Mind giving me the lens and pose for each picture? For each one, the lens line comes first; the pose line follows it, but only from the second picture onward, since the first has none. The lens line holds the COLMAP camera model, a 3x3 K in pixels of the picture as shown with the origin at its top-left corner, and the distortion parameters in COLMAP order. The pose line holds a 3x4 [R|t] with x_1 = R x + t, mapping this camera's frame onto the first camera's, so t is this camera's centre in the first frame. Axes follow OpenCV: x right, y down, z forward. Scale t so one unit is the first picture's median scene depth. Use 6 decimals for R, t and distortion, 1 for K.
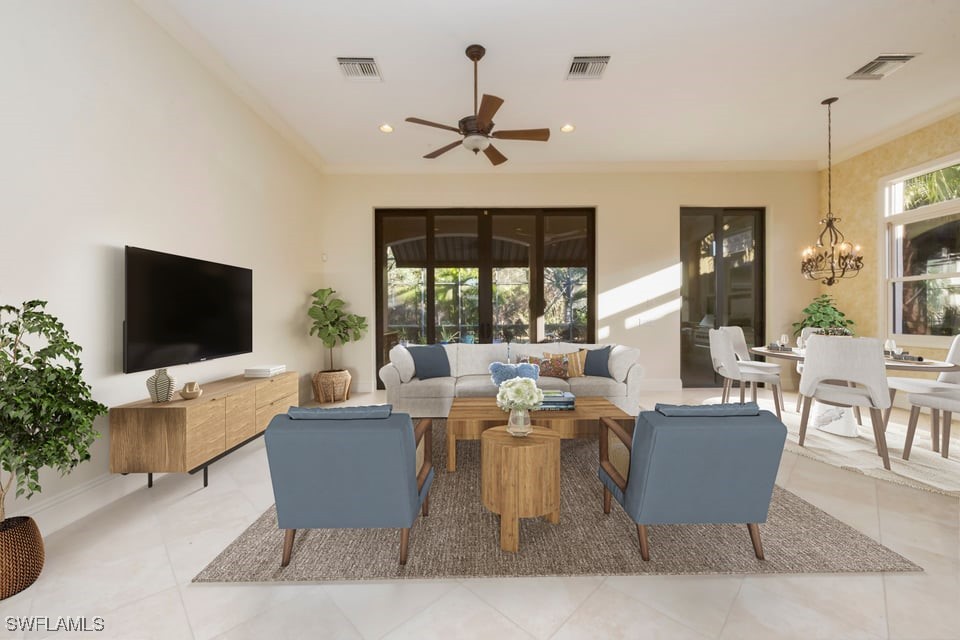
lens RADIAL K [[388.5, 0, 474.9], [0, 388.5, 318.0], [0, 0, 1]] dist [-0.001037, -0.000017]
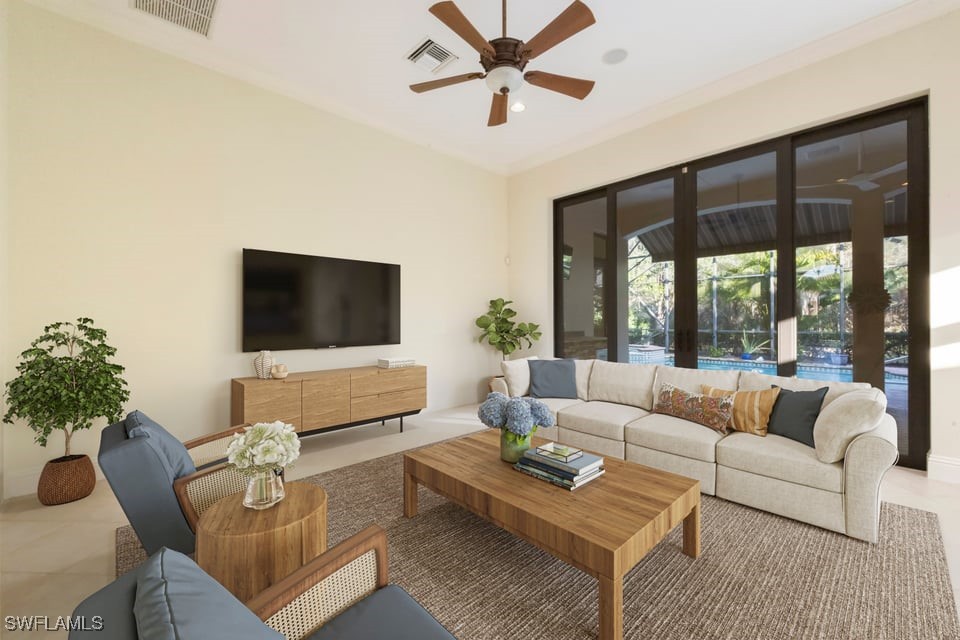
lens RADIAL K [[388.5, 0, 474.9], [0, 388.5, 318.0], [0, 0, 1]] dist [-0.001037, -0.000017]
pose [[0.664754, -0.000405, -0.747063, 0.291848], [-0.005027, 0.999975, -0.005016, -0.003824], [0.747046, 0.007090, 0.664735, 0.263322]]
